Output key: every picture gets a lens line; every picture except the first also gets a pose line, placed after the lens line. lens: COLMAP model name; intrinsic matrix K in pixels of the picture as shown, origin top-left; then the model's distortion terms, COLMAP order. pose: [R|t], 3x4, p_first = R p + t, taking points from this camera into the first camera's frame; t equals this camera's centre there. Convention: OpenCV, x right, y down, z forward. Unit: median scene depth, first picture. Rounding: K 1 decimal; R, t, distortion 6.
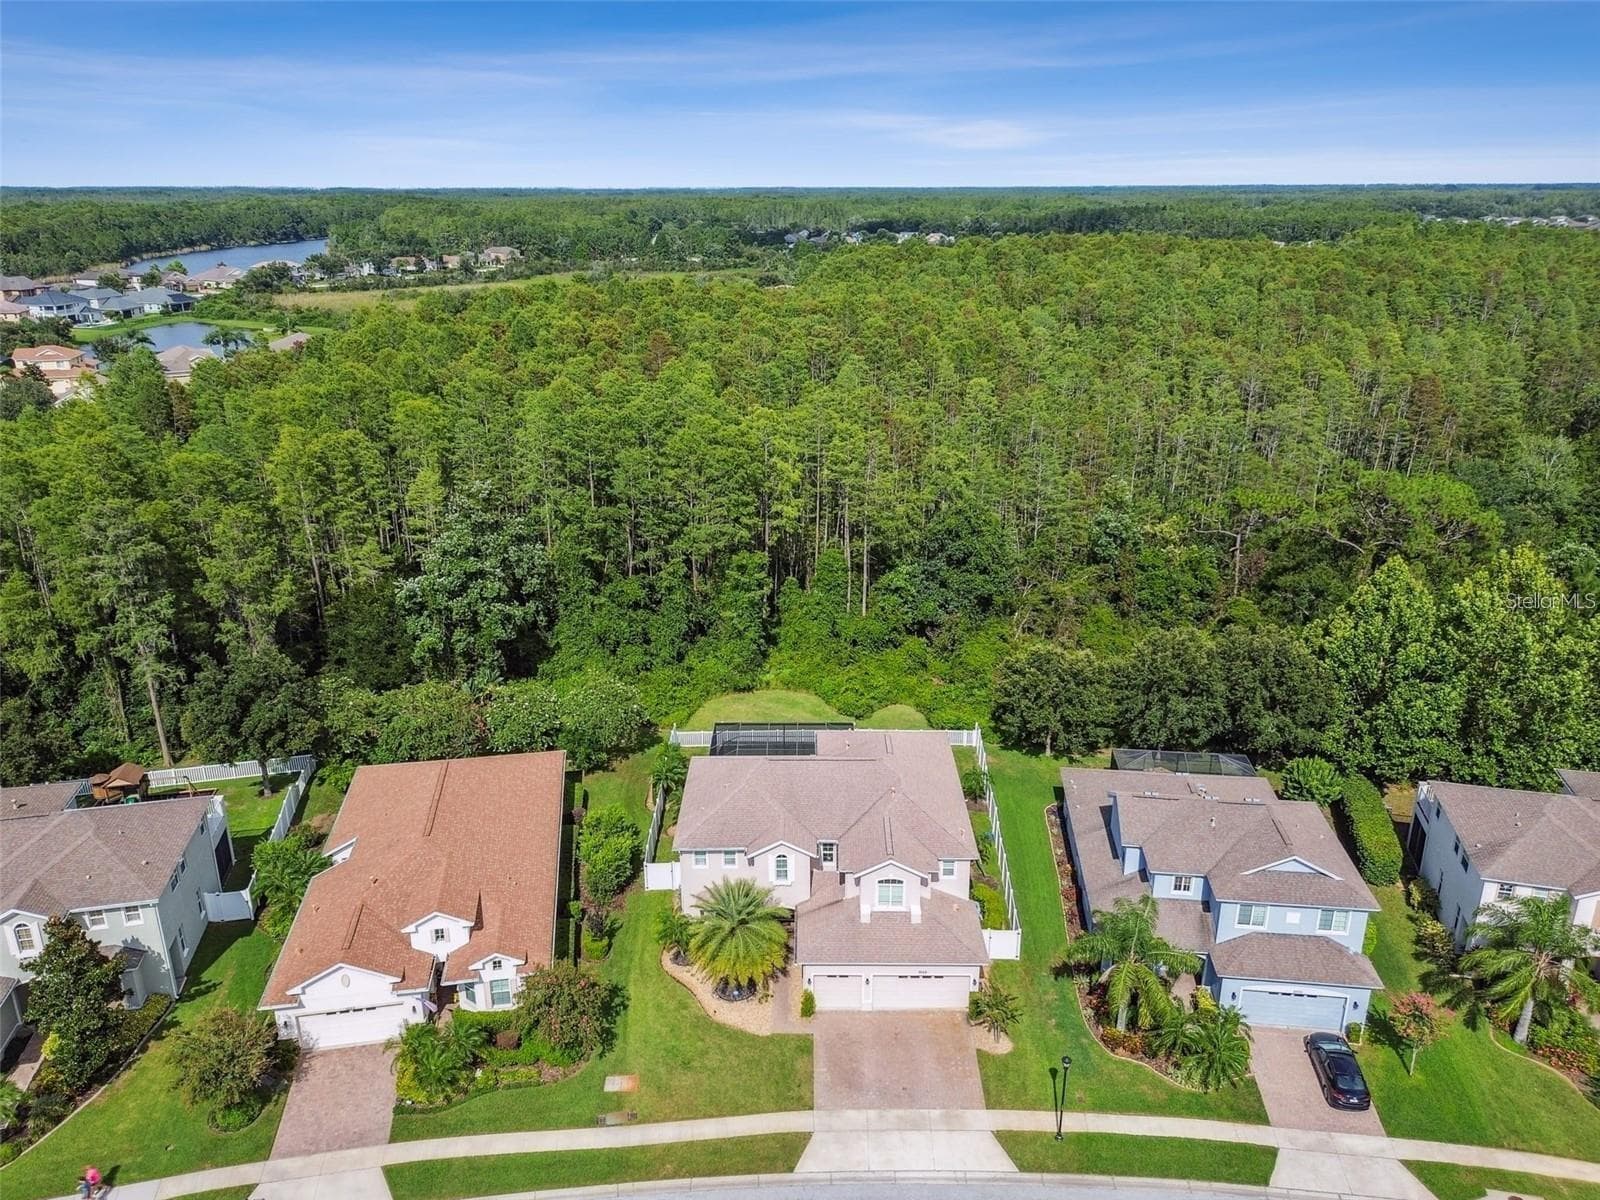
lens RADIAL K [[1245.5, 0, 799.2], [0, 1245.5, 542.7], [0, 0, 1]] dist [0.094304, -0.154207]
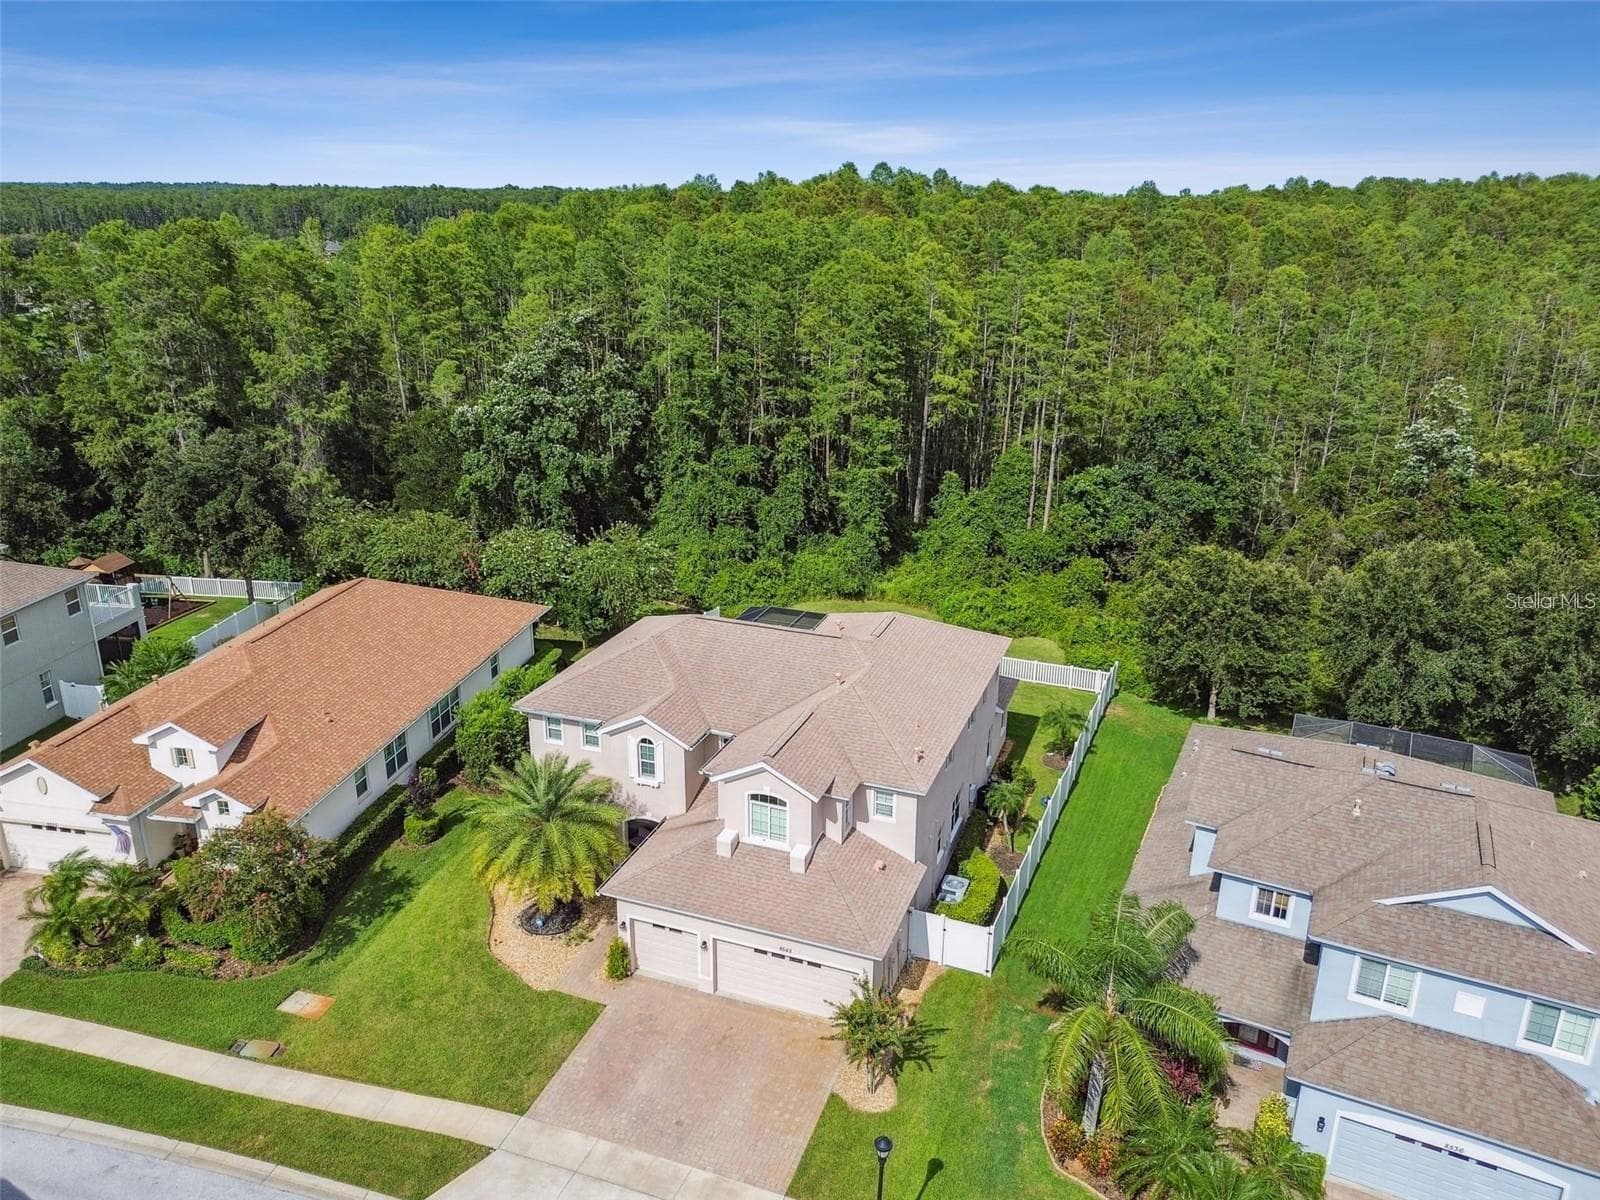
lens RADIAL K [[1210.4, 0, 793.8], [0, 1210.4, 595.9], [0, 0, 1]] dist [0.093470, -0.112097]
pose [[0.934811, 0.125777, -0.332126, 0.213131], [-0.118539, 0.992059, 0.042053, 0.111004], [0.334778, 0.000058, 0.942297, 0.338016]]
